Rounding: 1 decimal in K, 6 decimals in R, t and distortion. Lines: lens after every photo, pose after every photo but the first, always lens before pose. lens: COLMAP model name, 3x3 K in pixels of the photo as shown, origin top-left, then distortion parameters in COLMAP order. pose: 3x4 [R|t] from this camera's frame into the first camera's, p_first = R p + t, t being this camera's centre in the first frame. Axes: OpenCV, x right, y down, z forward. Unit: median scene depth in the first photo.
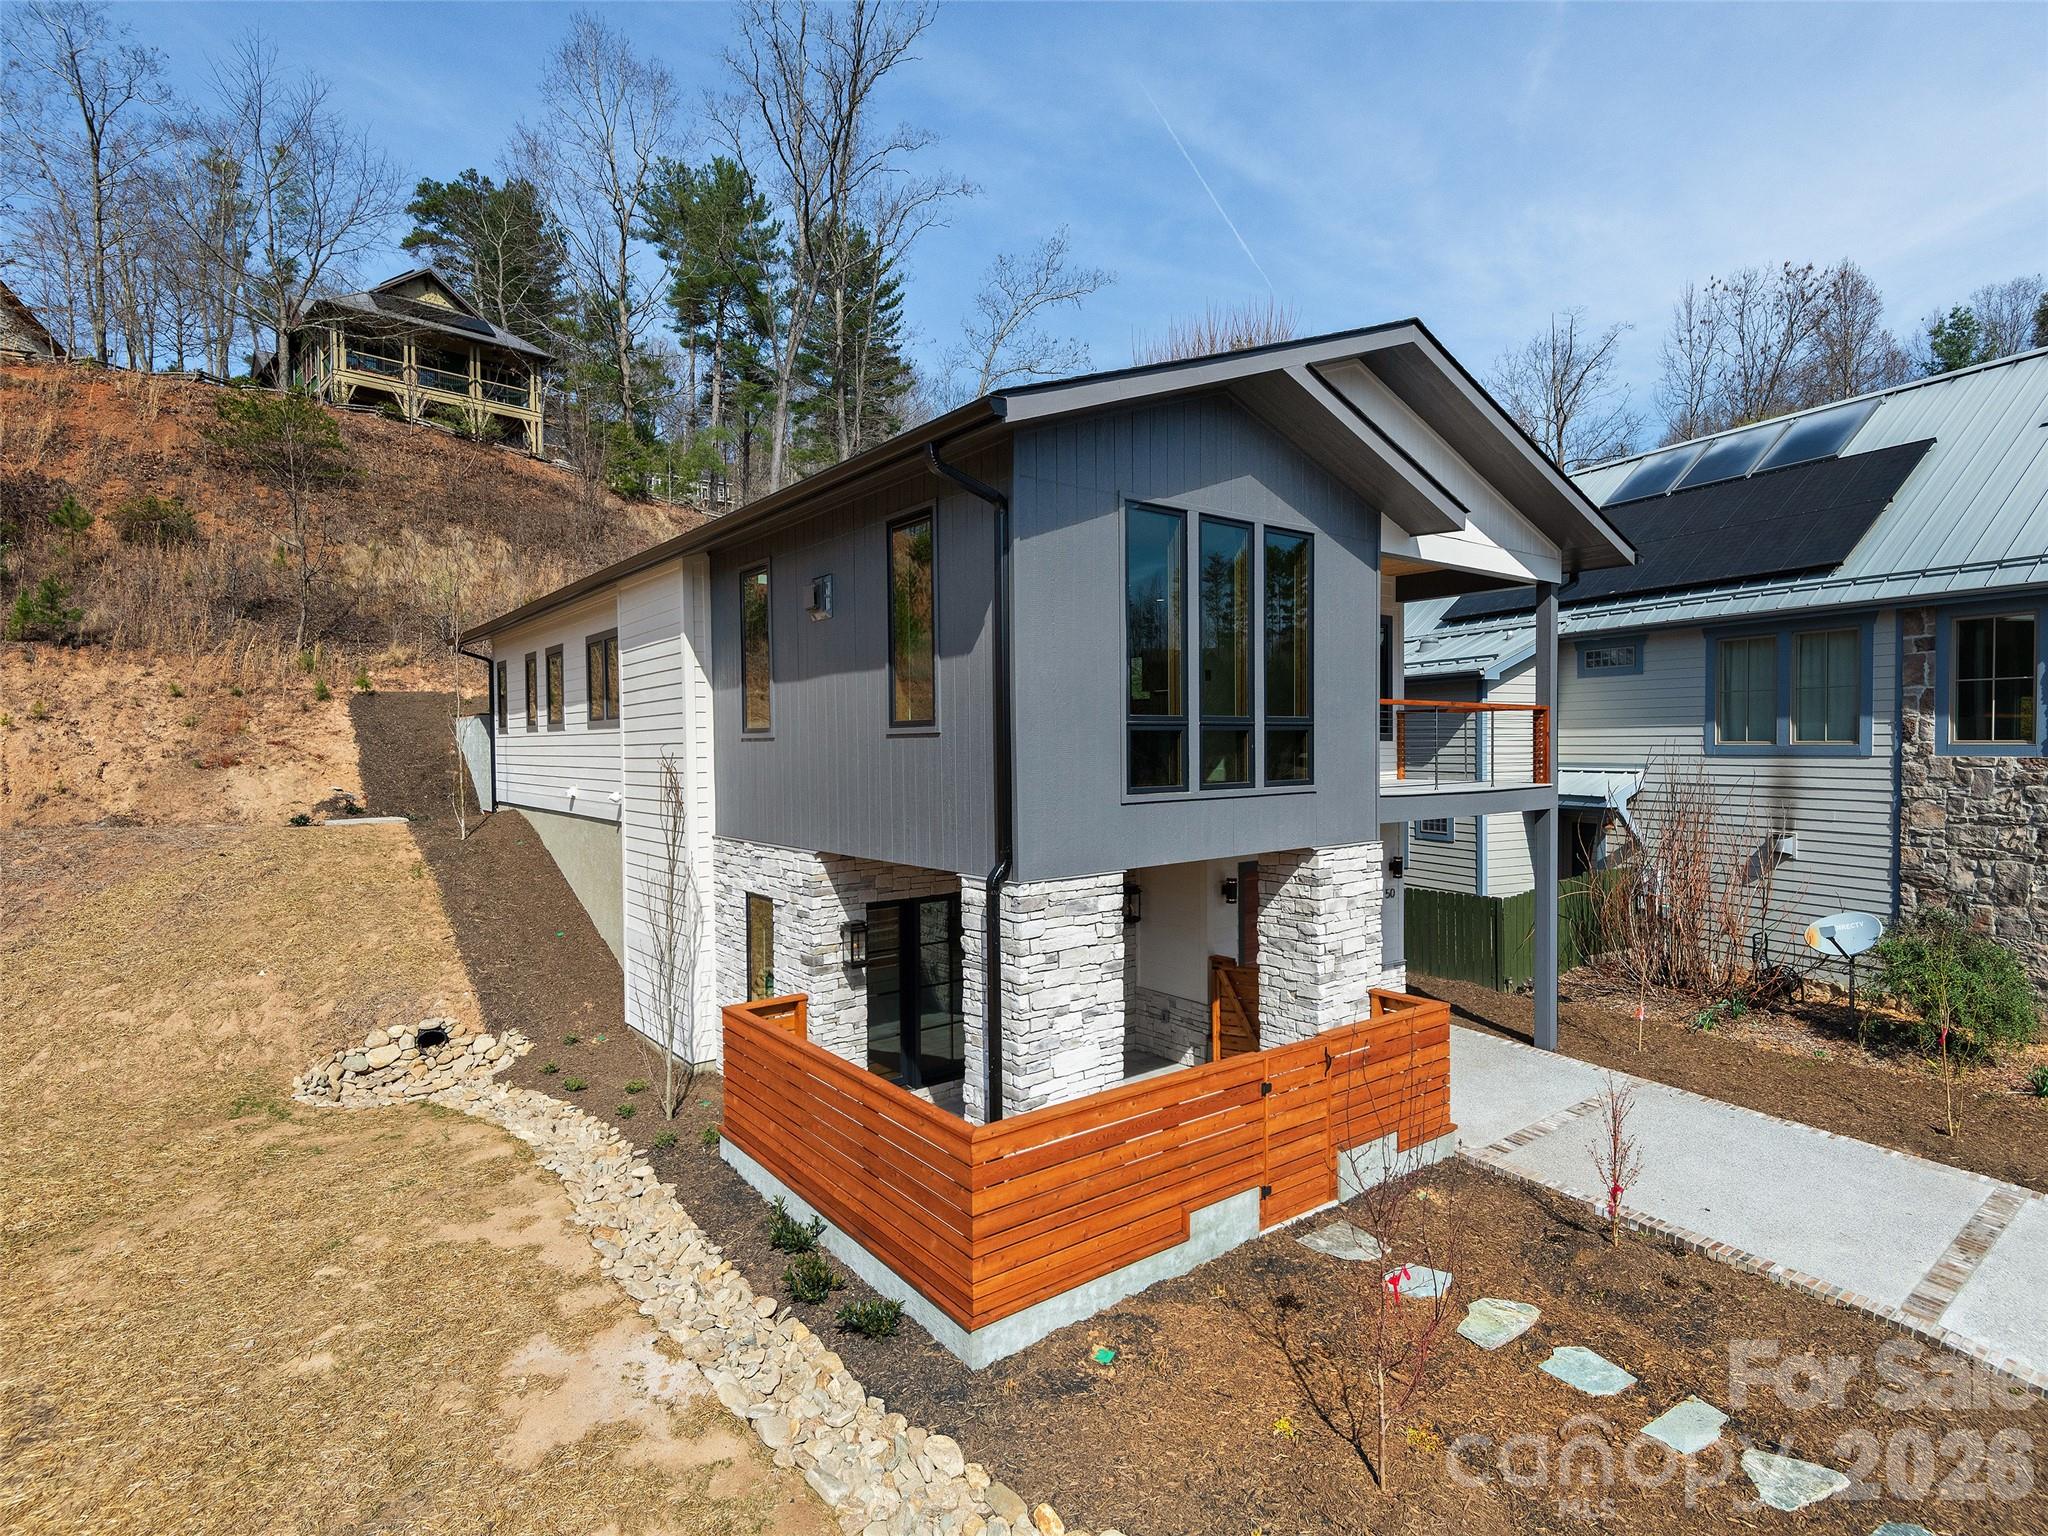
lens RADIAL K [[1061.3, 0, 1018.1], [0, 1061.3, 777.8], [0, 0, 1]] dist [0.002731, -0.004631]
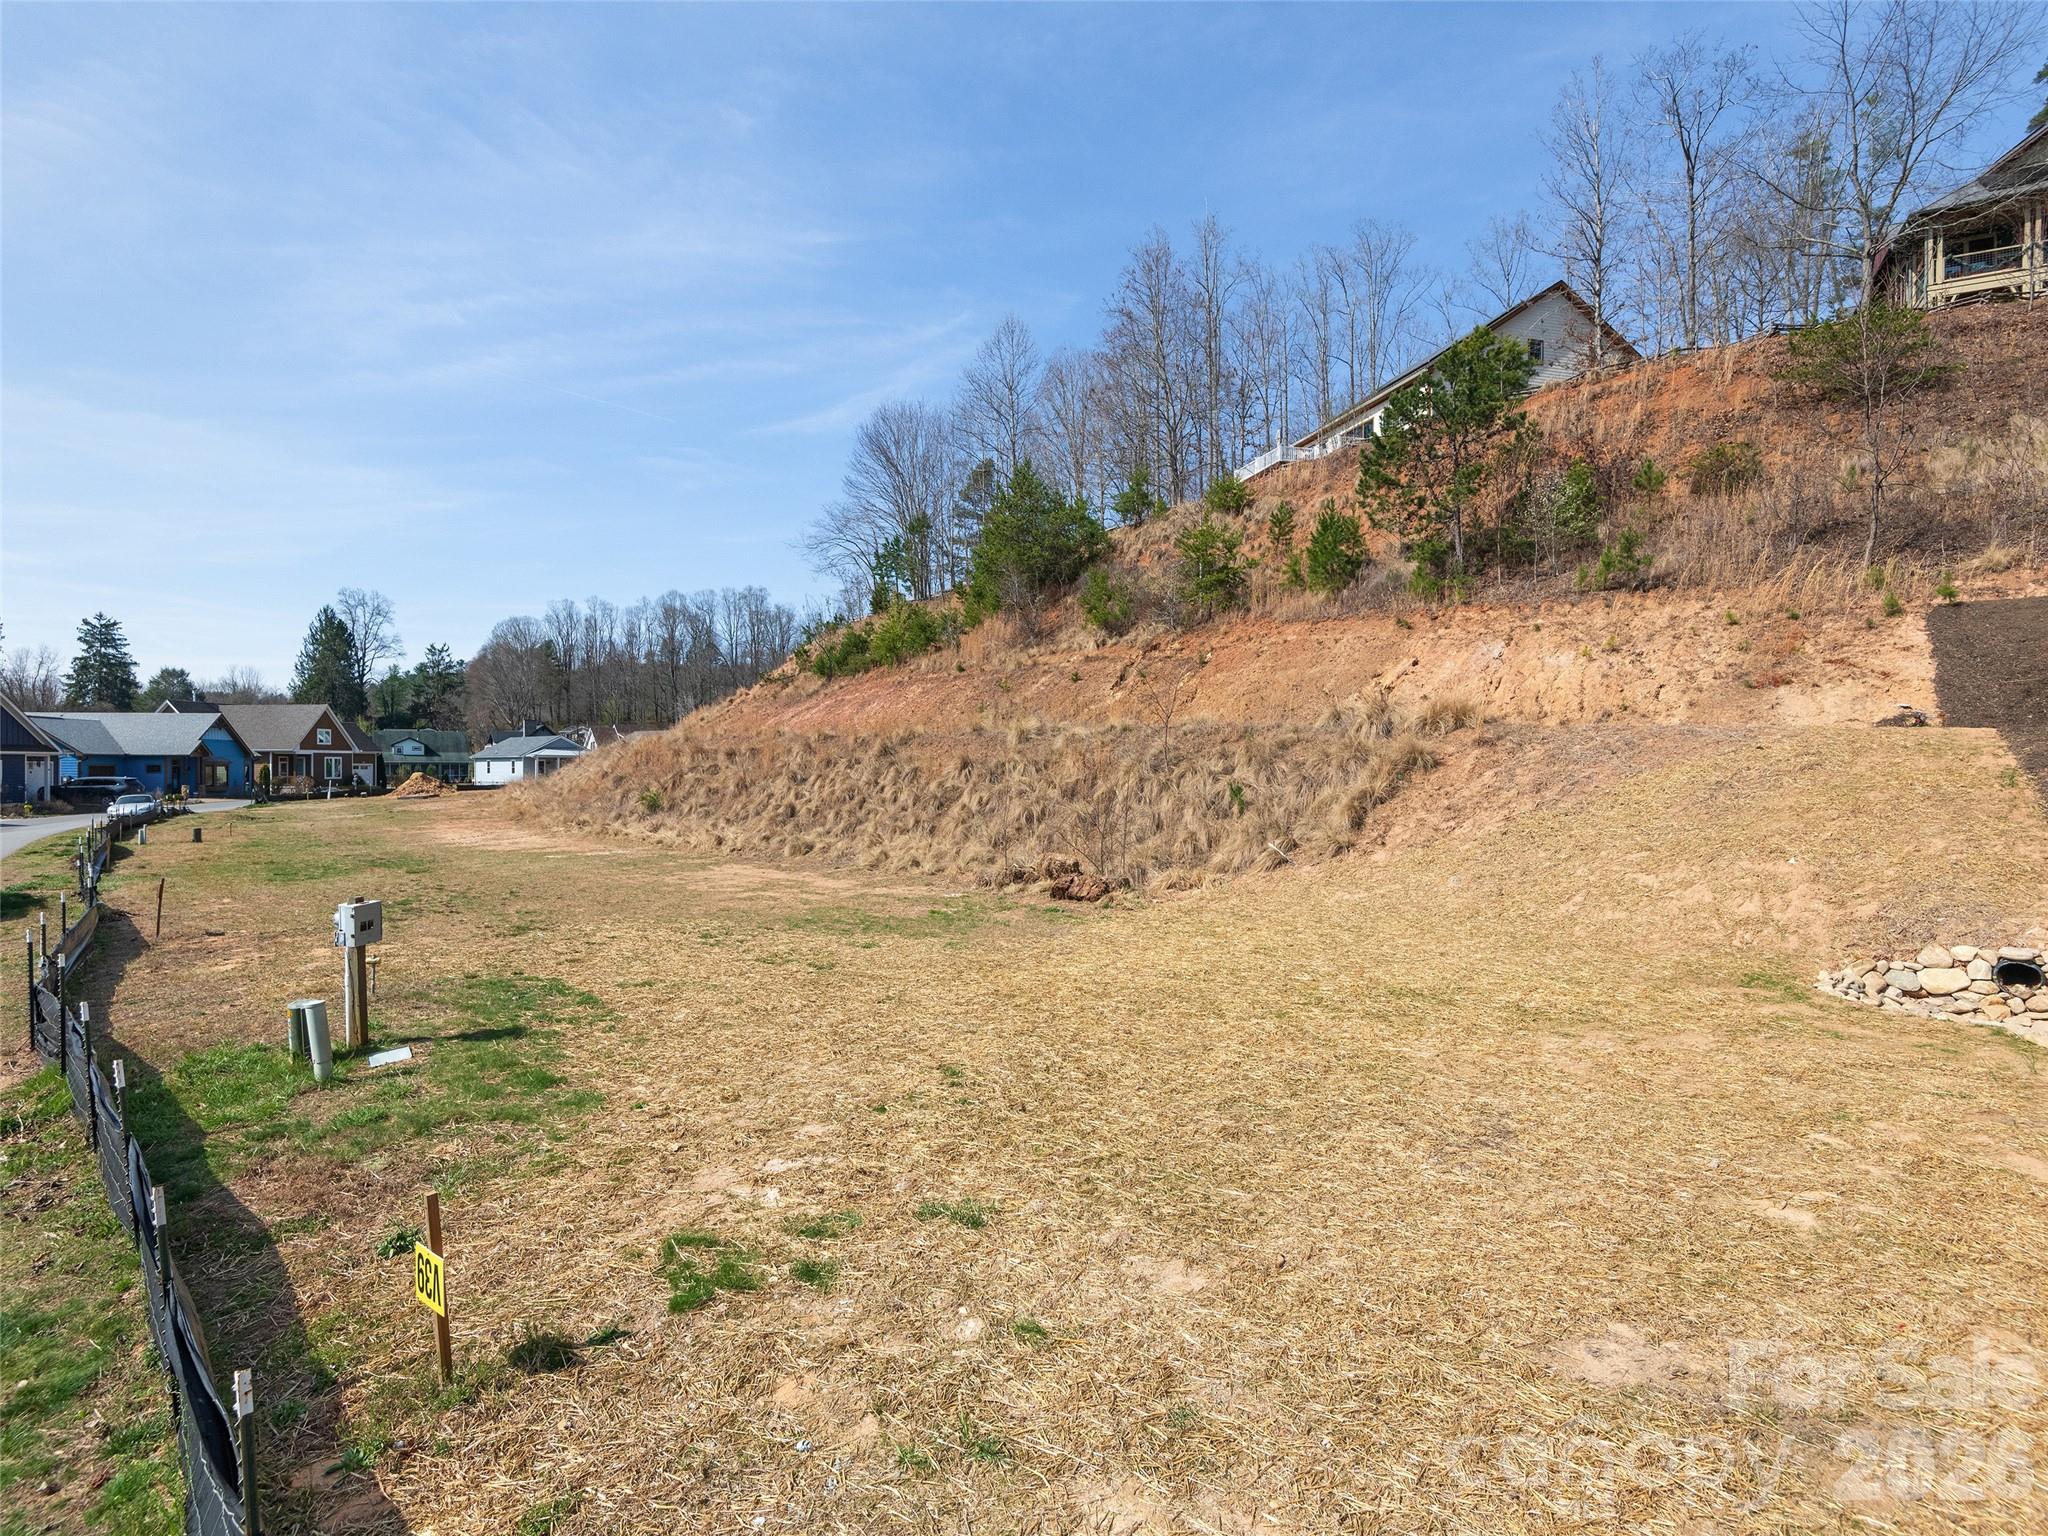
lens RADIAL K [[1061.3, 0, 1022.0], [0, 1061.3, 788.0], [0, 0, 1]] dist [0.002731, -0.004631]
pose [[0.288923, 0.014878, -0.957237, -0.039452], [-0.031606, 0.999482, 0.005995, 0.094307], [0.956831, 0.028522, 0.289244, 0.092710]]
